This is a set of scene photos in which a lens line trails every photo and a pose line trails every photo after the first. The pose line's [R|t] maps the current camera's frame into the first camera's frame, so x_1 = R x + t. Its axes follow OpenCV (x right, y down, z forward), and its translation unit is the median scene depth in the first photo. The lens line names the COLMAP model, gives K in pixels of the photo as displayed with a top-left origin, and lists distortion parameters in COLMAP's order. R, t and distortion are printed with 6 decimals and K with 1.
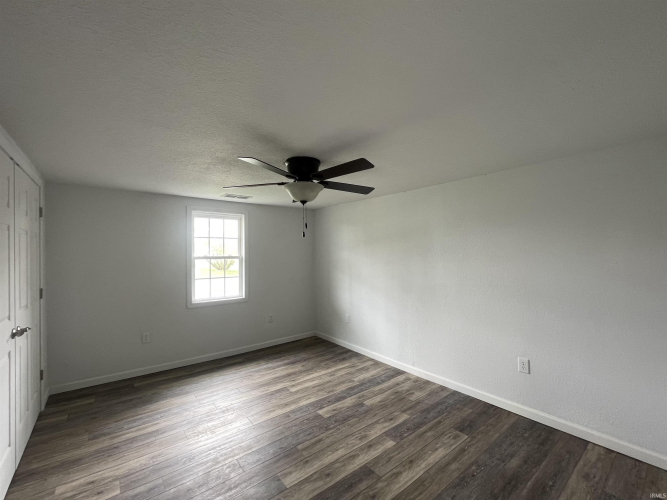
lens RADIAL K [[289.5, 0, 333.5], [0, 289.5, 250.0], [0, 0, 1]] dist [0.002364, 0.000106]
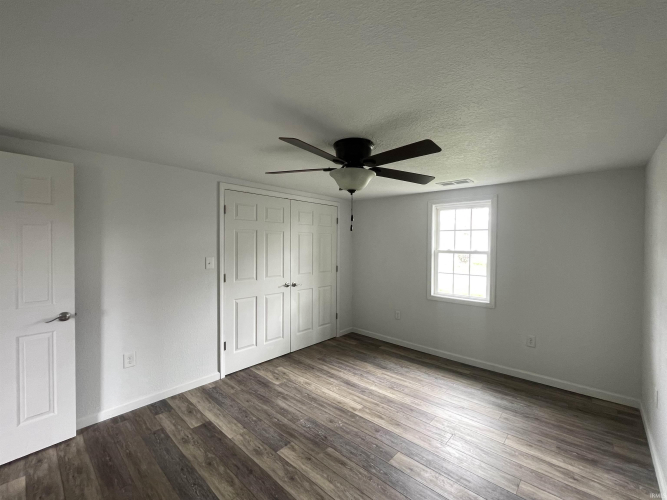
lens RADIAL K [[289.5, 0, 333.5], [0, 289.5, 250.0], [0, 0, 1]] dist [0.002364, 0.000106]
pose [[0.157265, 0.025937, -0.987216, 0.509785], [0.003157, 0.999637, 0.026766, -0.007067], [0.987551, -0.007326, 0.157126, 0.537086]]
